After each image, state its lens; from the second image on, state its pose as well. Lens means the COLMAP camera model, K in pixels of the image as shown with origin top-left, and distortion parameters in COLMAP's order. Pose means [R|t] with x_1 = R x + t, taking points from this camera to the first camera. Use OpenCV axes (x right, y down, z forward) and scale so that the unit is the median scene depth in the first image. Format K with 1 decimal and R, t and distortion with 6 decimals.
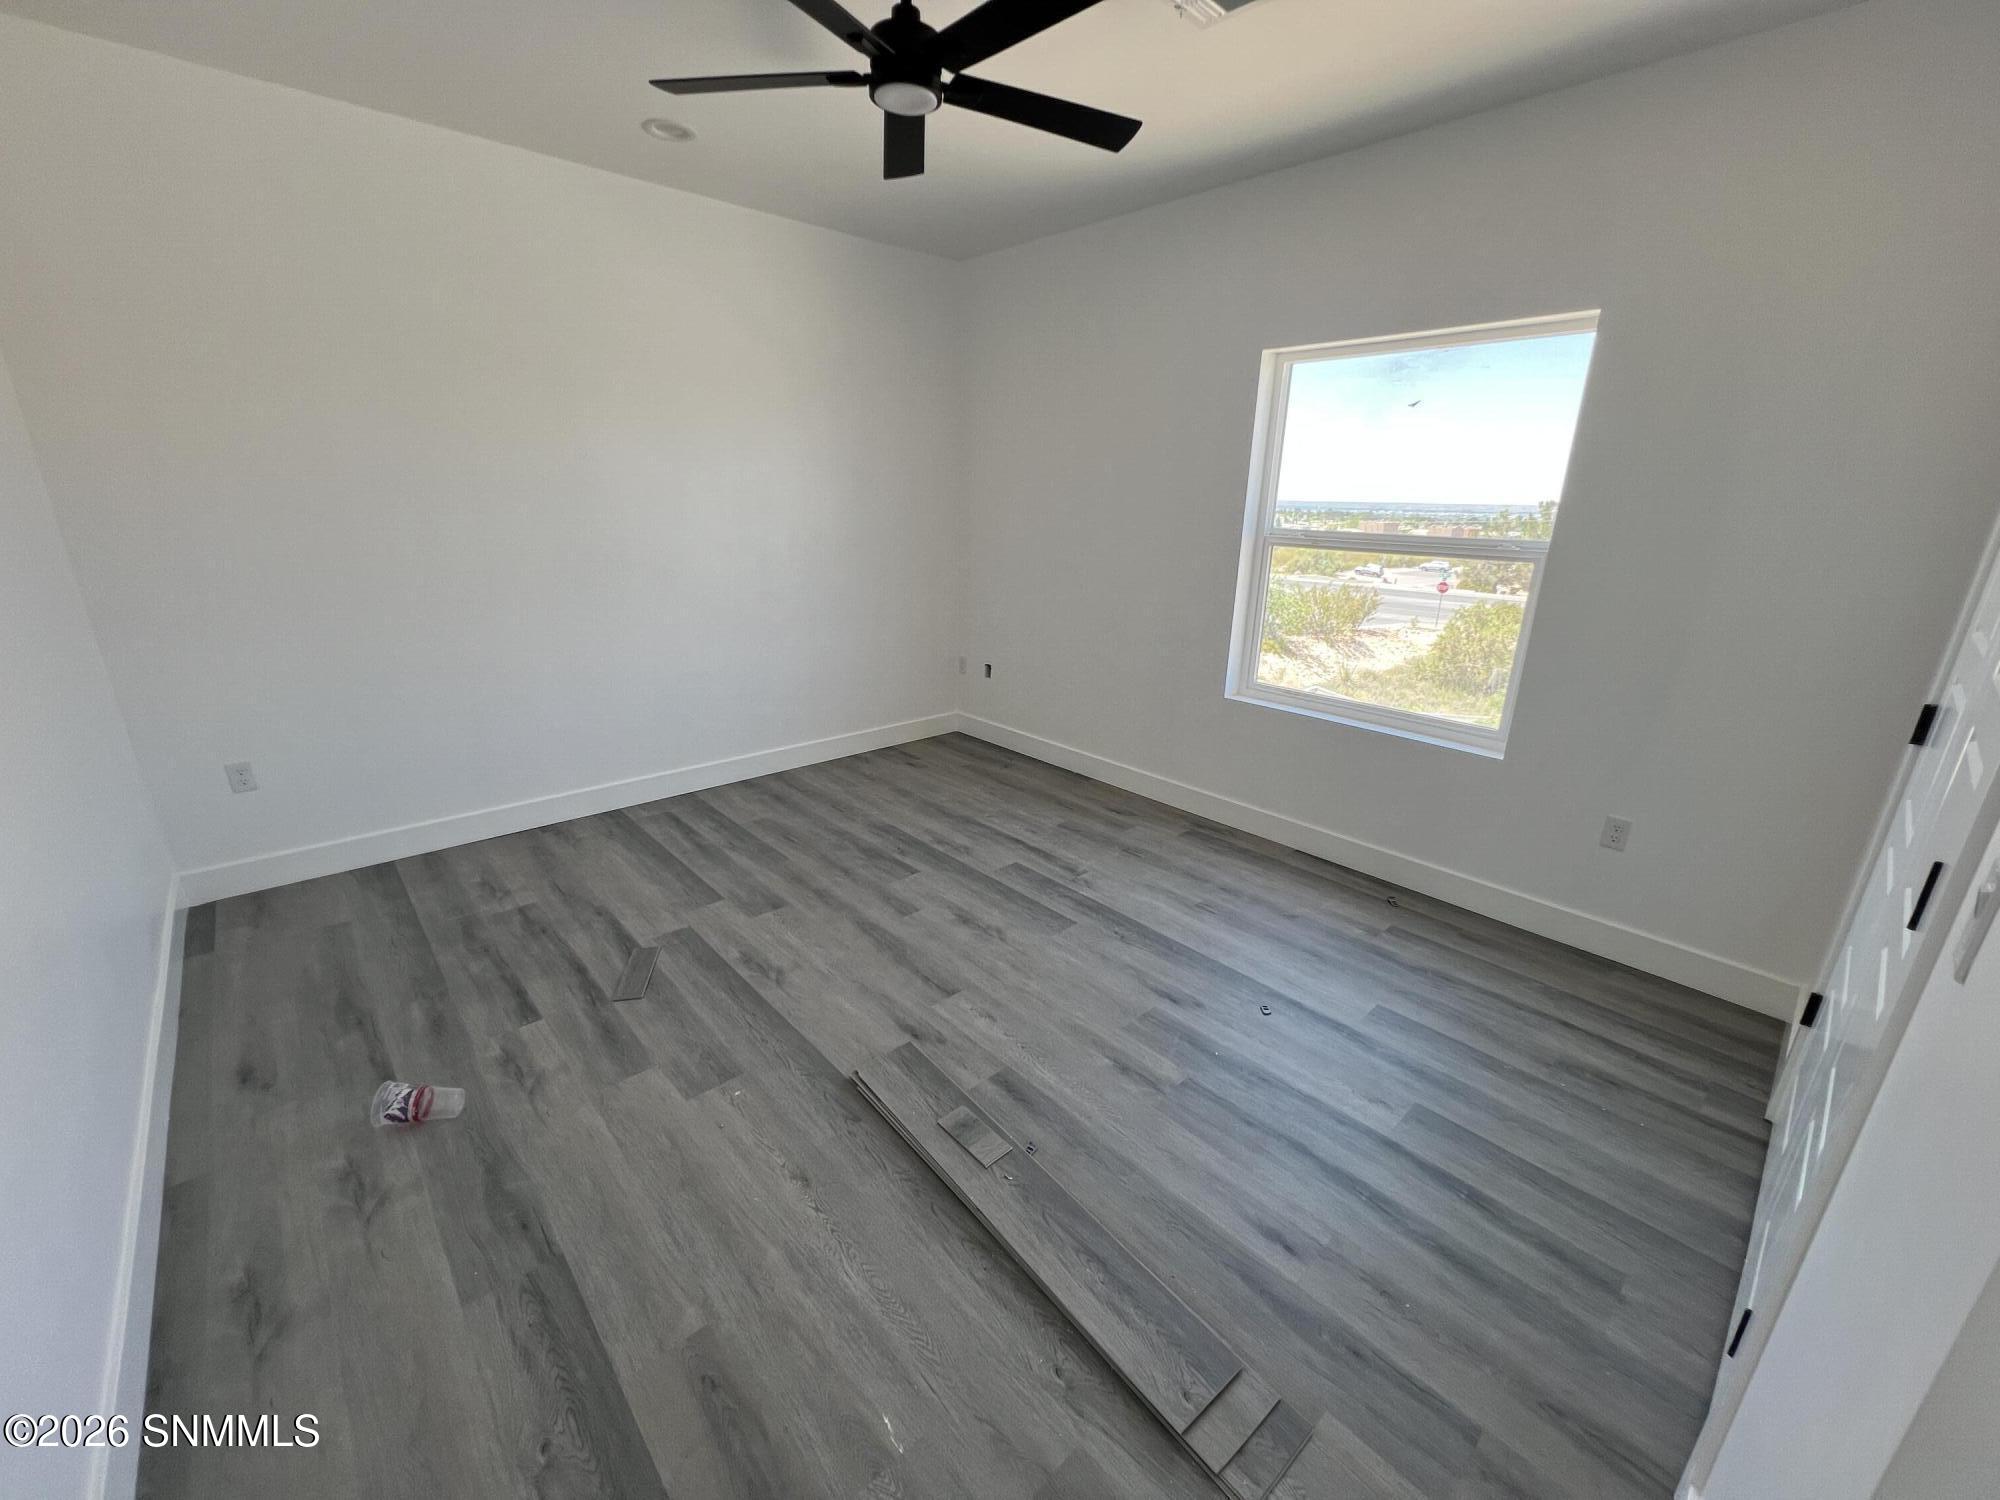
lens RADIAL K [[804.9, 0, 1000.0], [0, 804.9, 750.0], [0, 0, 1]] dist [-0.000381, 0.000017]
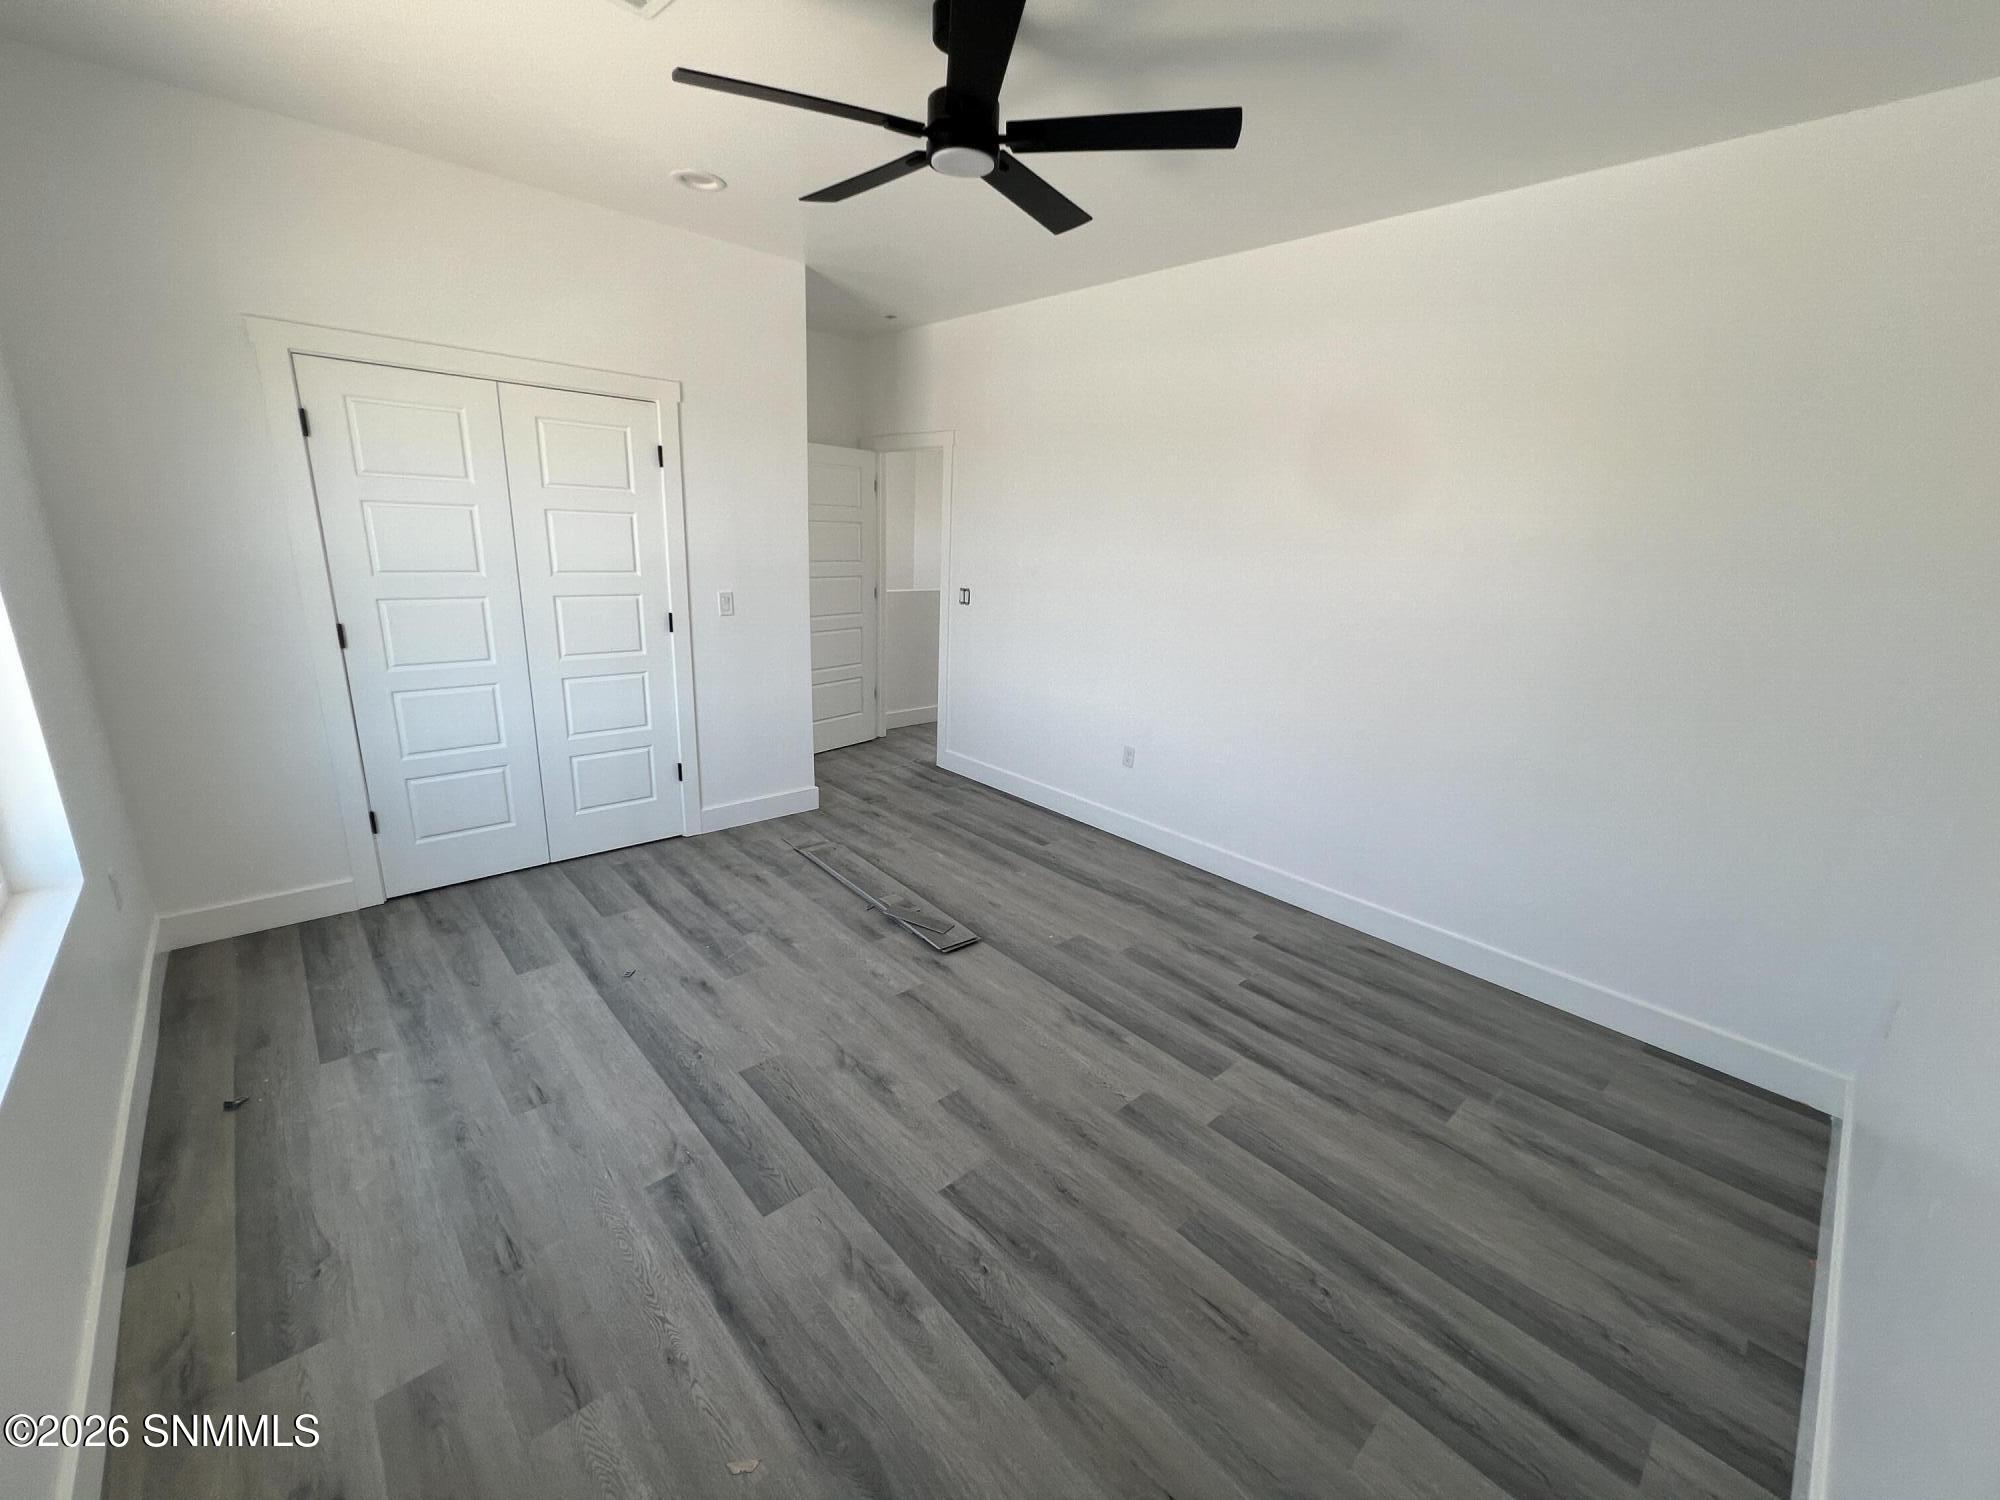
lens RADIAL K [[801.2, 0, 1000.0], [0, 801.2, 750.0], [0, 0, 1]] dist [-0.000010, -0.000034]
pose [[-0.997581, -0.066490, -0.020256, -0.134328], [-0.066616, 0.831411, 0.551650, -0.542608], [-0.019838, 0.551665, -0.833830, 1.600684]]
